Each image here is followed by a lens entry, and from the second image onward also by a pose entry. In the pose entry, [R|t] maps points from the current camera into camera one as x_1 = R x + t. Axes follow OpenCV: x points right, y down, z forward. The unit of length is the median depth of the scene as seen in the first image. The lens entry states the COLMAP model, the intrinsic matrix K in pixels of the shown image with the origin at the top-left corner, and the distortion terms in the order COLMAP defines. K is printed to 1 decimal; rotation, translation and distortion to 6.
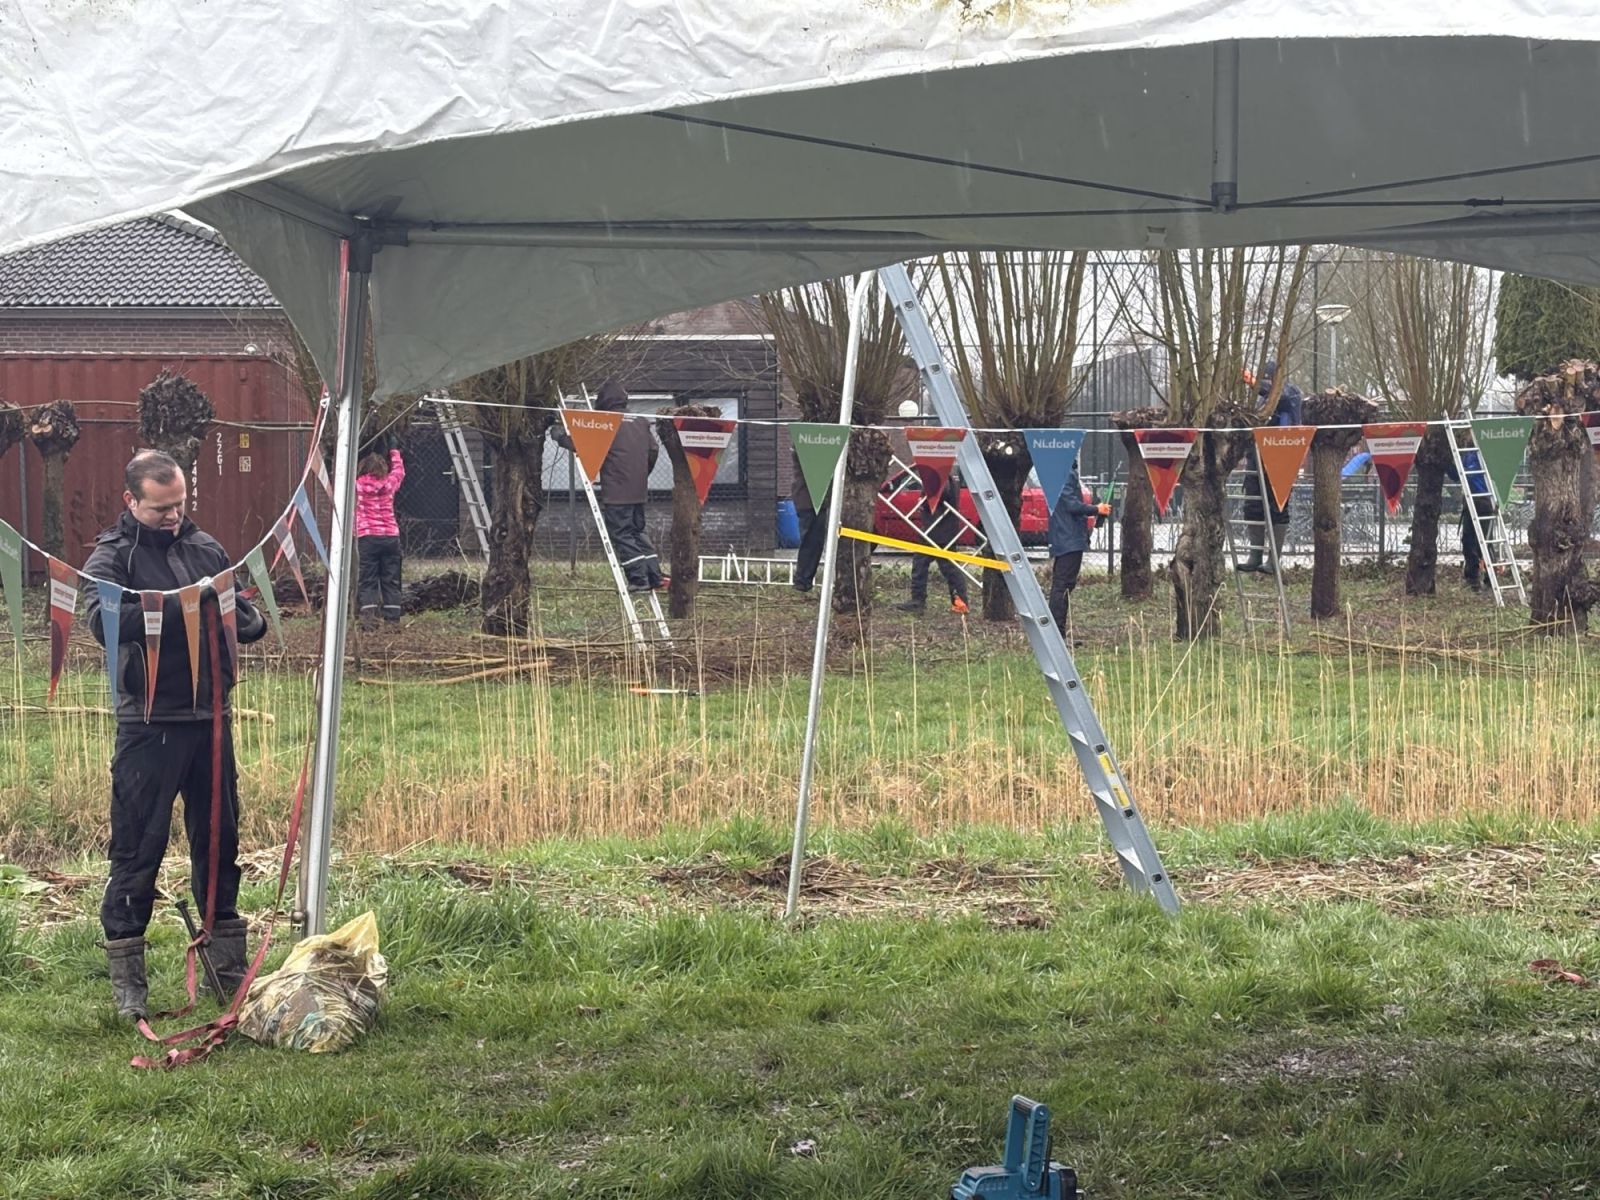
lens RADIAL K [[3169.9, 0, 797.1], [0, 3169.9, 599.5], [0, 0, 1]] dist [0.163254, 0.000000]
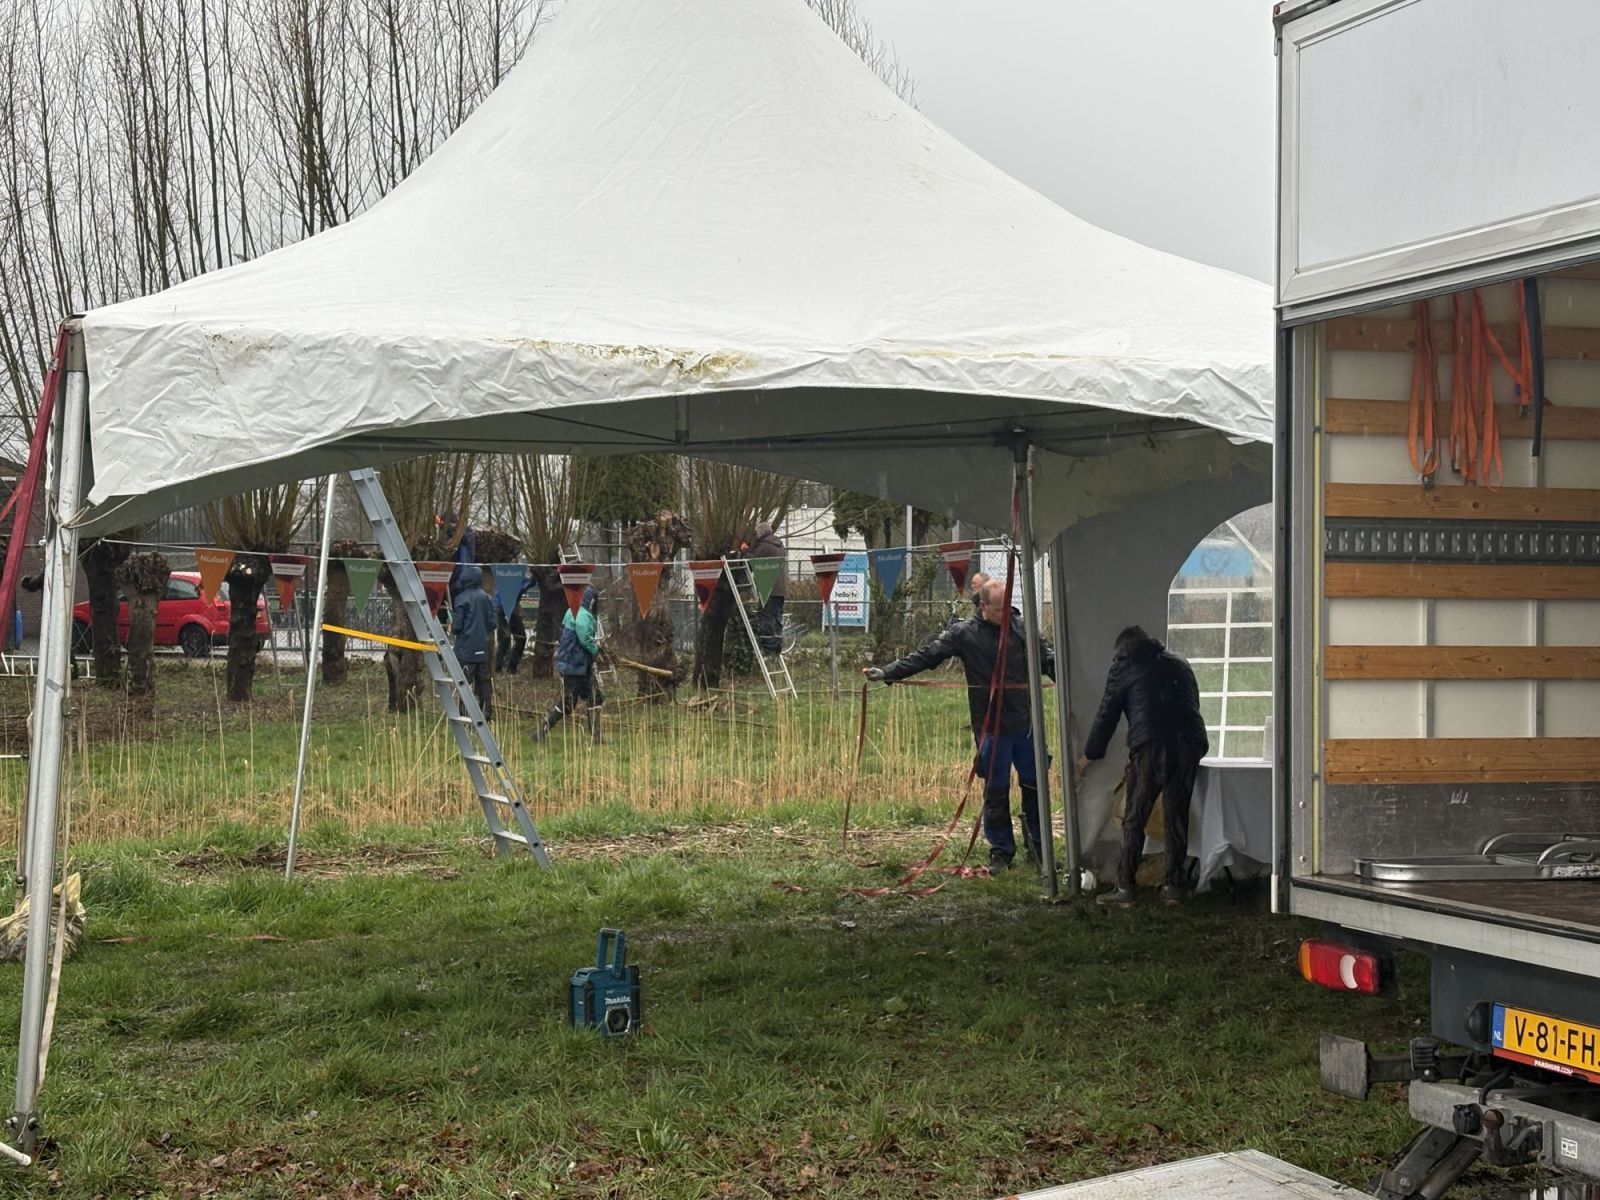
lens RADIAL K [[2667.9, 0, 801.5], [0, 2667.9, 599.9], [0, 0, 1]] dist [0.178394, 0.000000]
pose [[0.943660, -0.000498, 0.330917, -0.445051], [0.012287, 0.999362, -0.033532, 0.026679], [-0.330689, 0.035709, 0.943064, -0.665968]]
